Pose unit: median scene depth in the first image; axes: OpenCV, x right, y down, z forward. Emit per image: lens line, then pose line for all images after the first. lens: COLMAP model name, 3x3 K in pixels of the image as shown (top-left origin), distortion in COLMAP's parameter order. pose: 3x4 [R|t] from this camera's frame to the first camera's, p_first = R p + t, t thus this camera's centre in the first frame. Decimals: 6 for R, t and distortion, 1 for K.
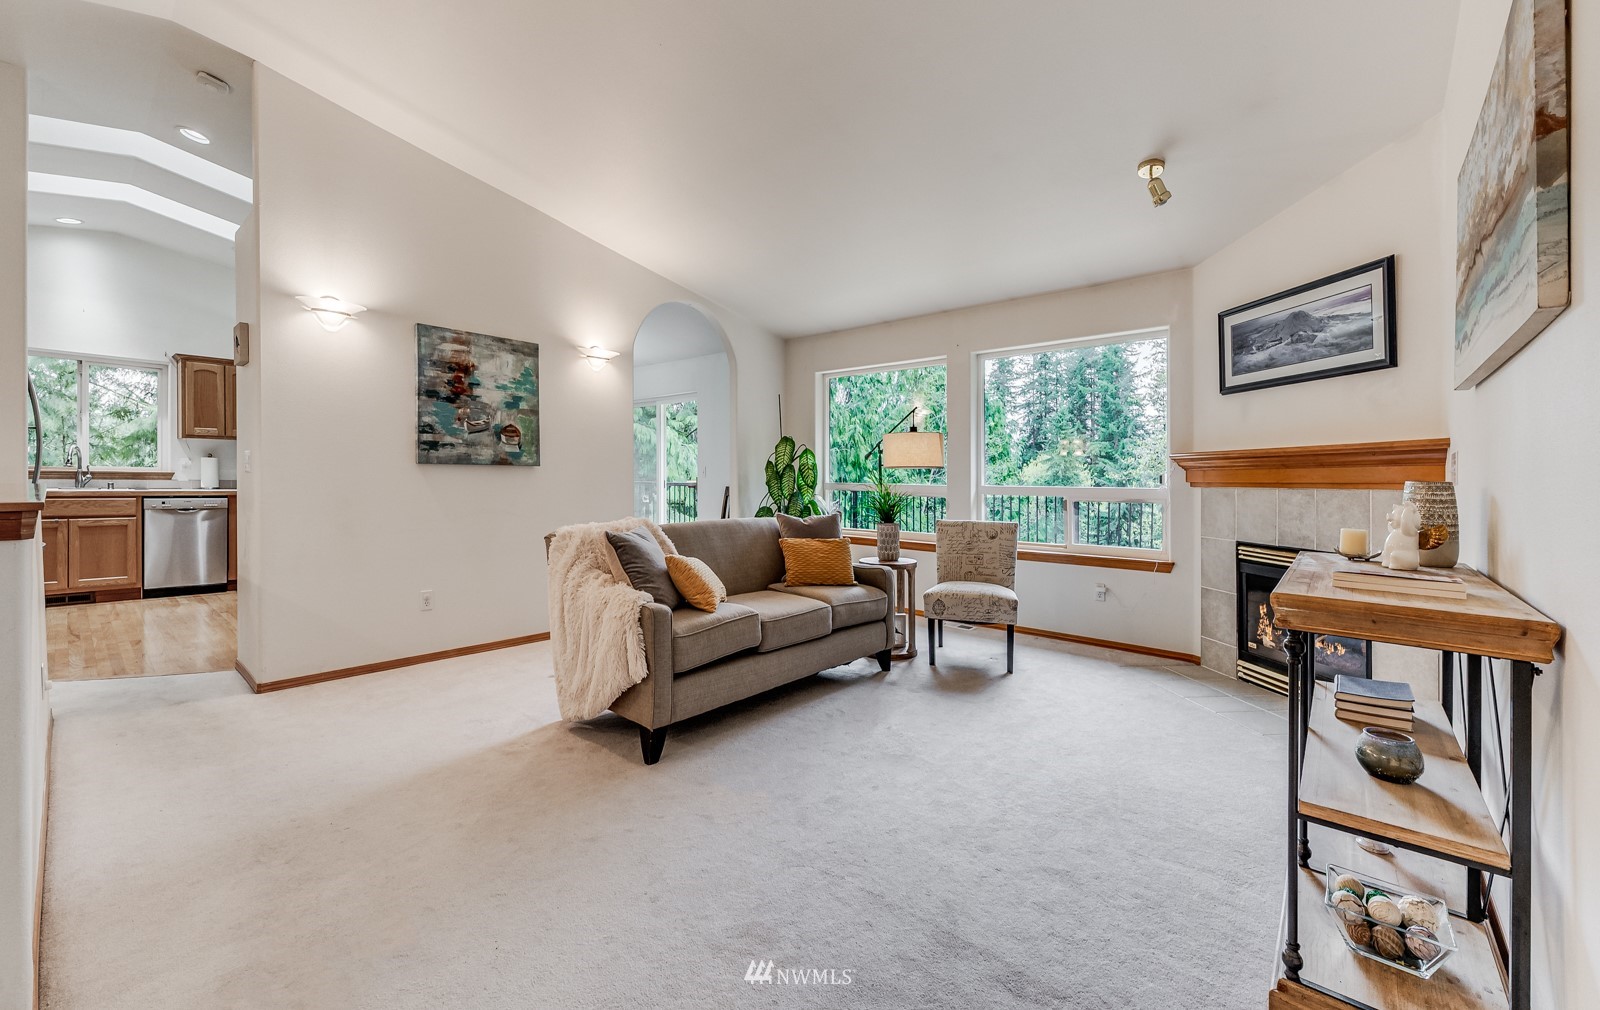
lens RADIAL K [[674.1, 0, 798.7], [0, 674.1, 485.8], [0, 0, 1]] dist [0.000411, -0.000167]
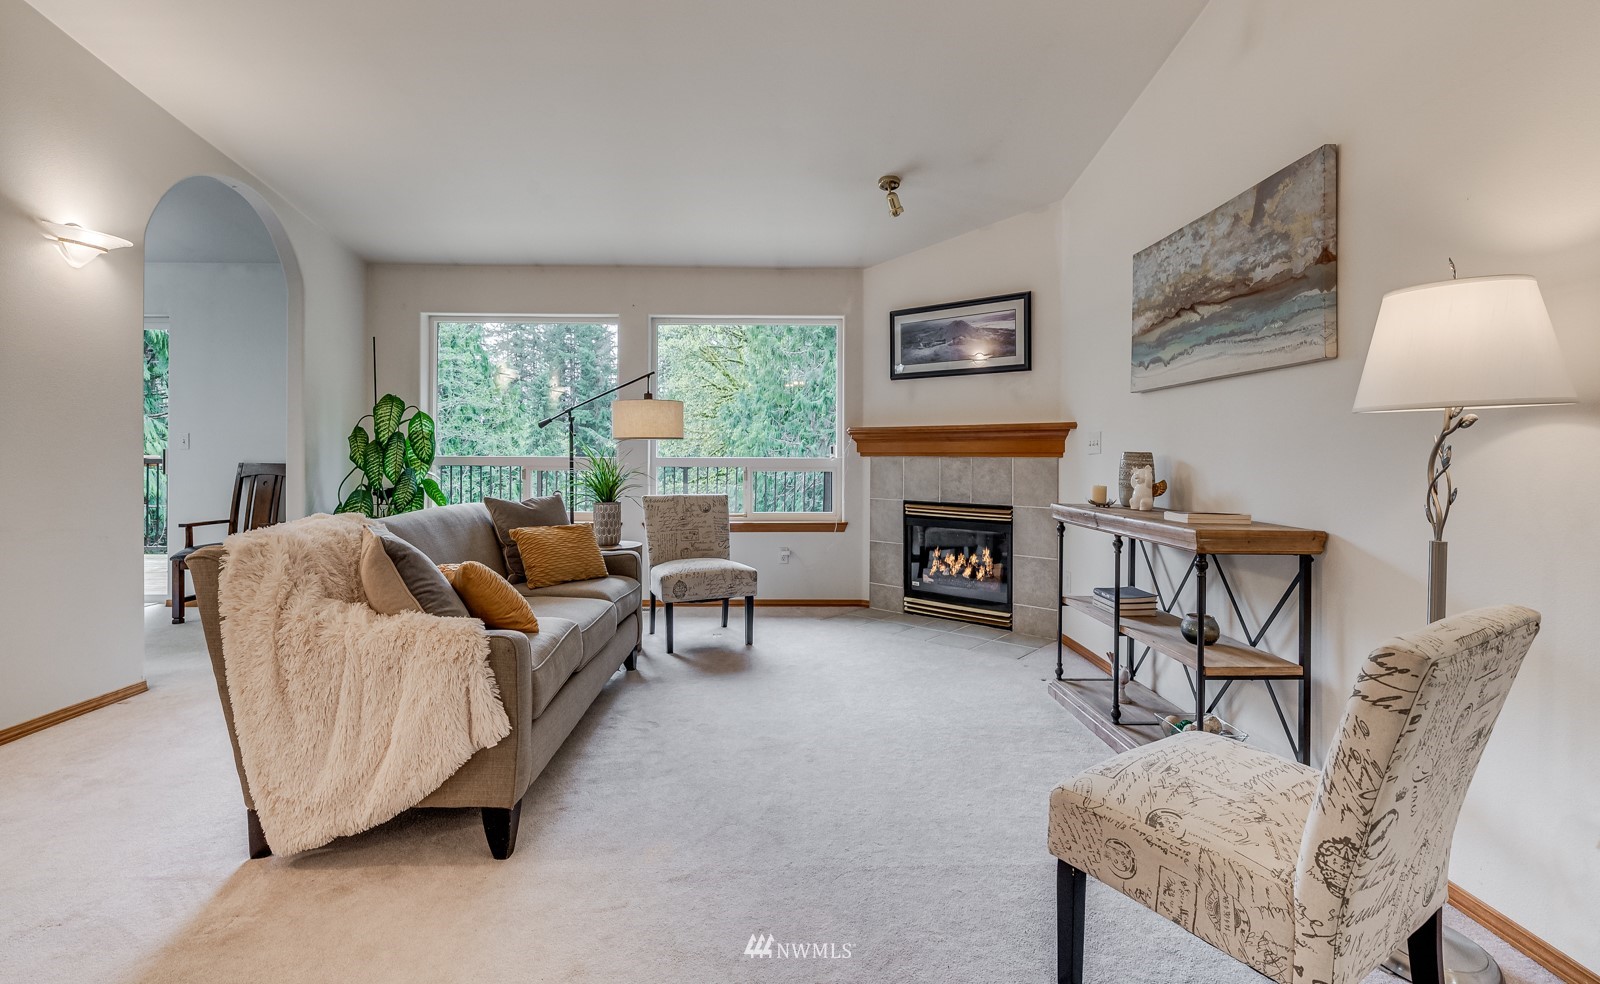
lens RADIAL K [[724.4, 0, 800.7], [0, 724.4, 452.4], [0, 0, 1]] dist [-0.001731, -0.000188]
pose [[0.726292, -0.008879, 0.687329, -0.368494], [0.011299, 0.999936, 0.000977, -0.007885], [-0.687293, 0.007057, 0.726346, 0.164175]]
